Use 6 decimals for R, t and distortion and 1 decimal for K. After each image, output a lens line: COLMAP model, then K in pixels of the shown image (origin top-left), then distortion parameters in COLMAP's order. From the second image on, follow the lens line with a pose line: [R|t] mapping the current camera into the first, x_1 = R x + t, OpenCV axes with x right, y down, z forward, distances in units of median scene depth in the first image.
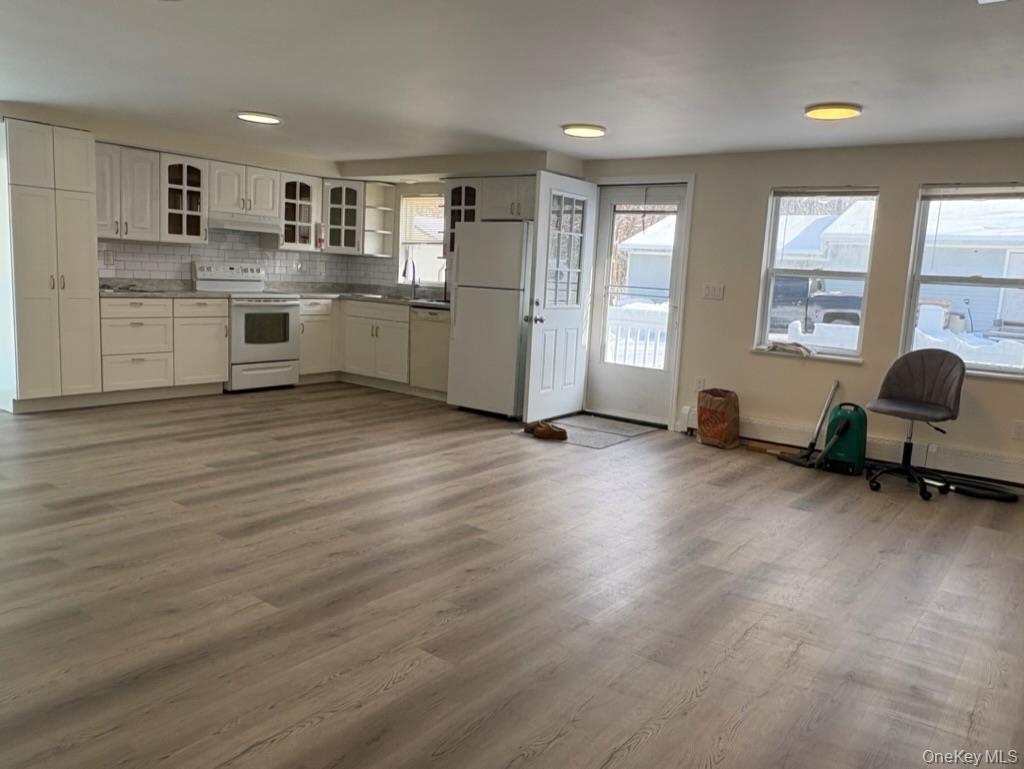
lens RADIAL K [[776.3, 0, 513.8], [0, 776.3, 384.2], [0, 0, 1]] dist [0.002963, -0.006652]
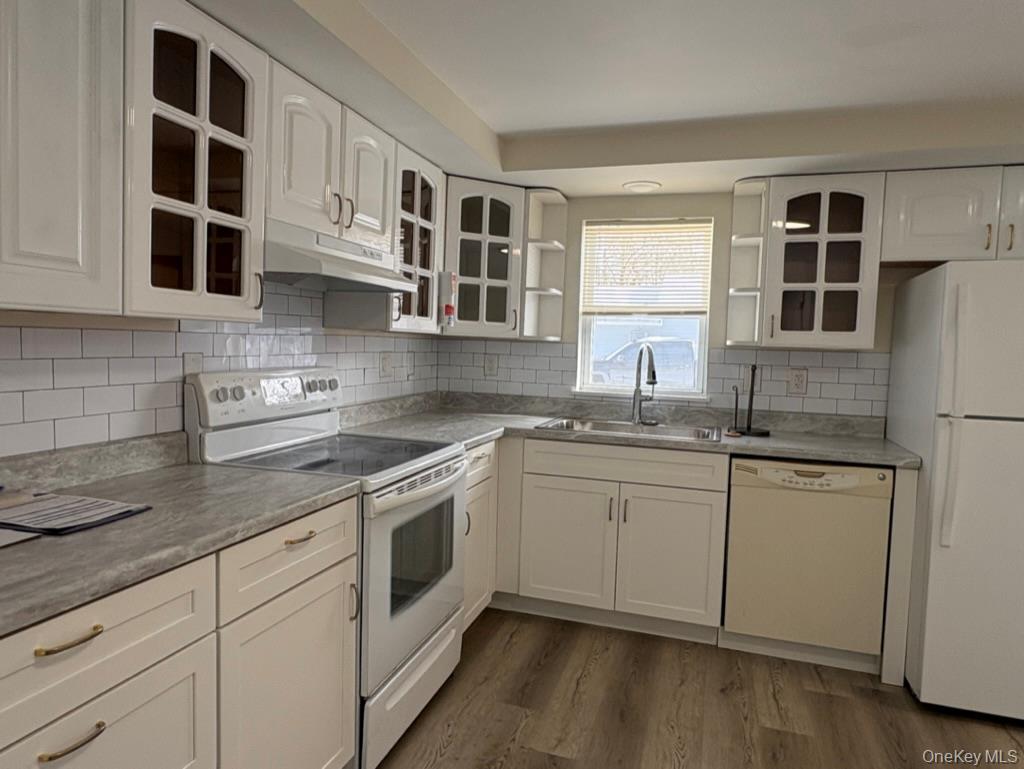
lens RADIAL K [[645.4, 0, 508.6], [0, 645.4, 385.2], [0, 0, 1]] dist [0.000289, 0.009774]
pose [[0.944677, -0.044208, 0.325008, -0.385250], [0.065414, 0.996363, -0.054607, -0.133766], [-0.321412, 0.072846, 0.944133, 0.720661]]
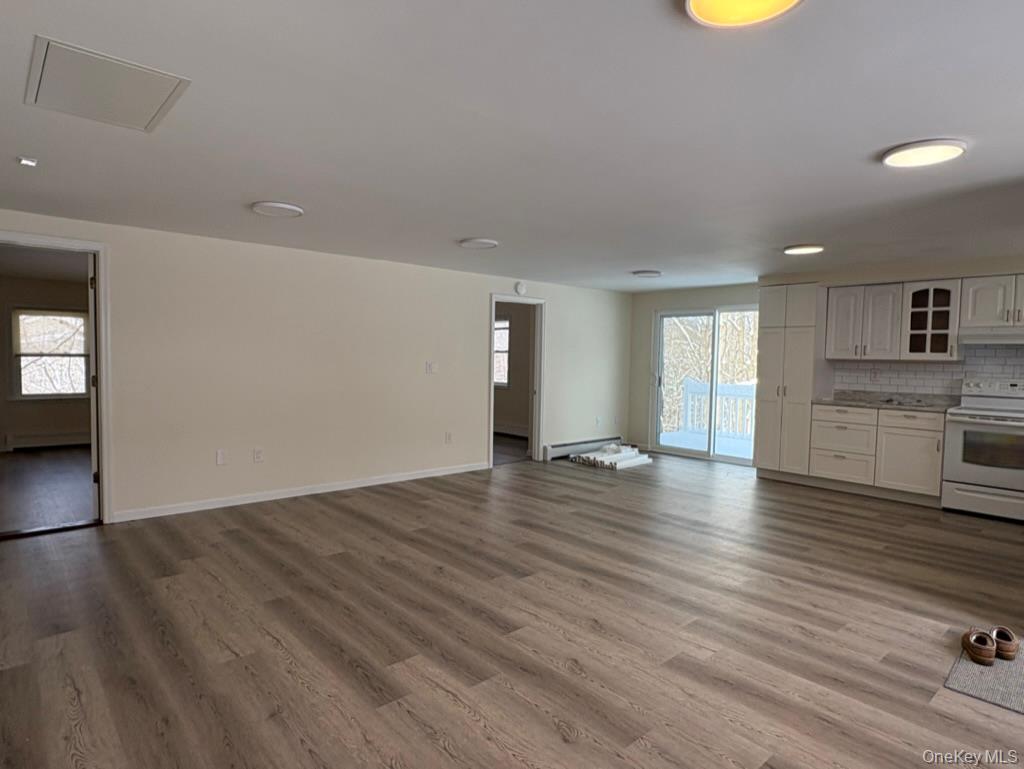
lens RADIAL K [[590.4, 0, 517.3], [0, 590.4, 383.3], [0, 0, 1]] dist [0.001226, 0.006186]
pose [[-0.186168, -0.010815, -0.982458, 0.469568], [-0.169988, 0.985214, 0.021367, -0.070236], [0.967701, 0.170984, -0.185254, 0.594830]]
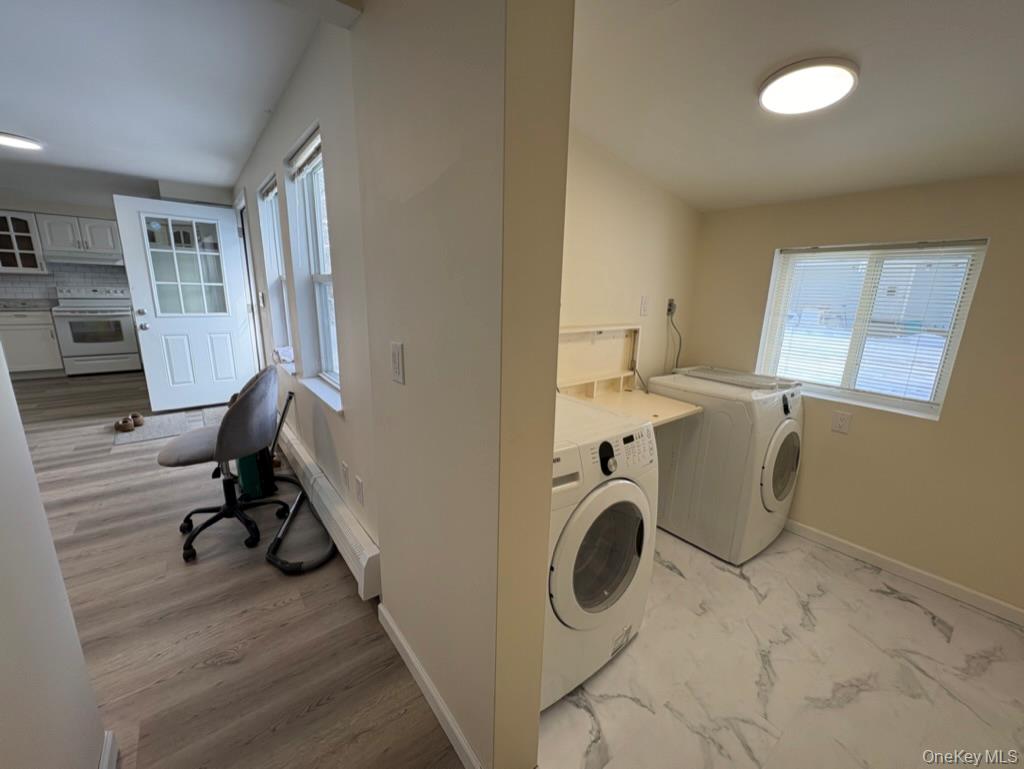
lens RADIAL K [[408.6, 0, 511.8], [0, 408.6, 387.1], [0, 0, 1]] dist [0.002414, 0.000746]
pose [[0.967335, 0.034138, -0.251192, 0.647255], [-0.014310, 0.996665, 0.080343, -0.042956], [0.253097, -0.074124, 0.964597, 0.462975]]
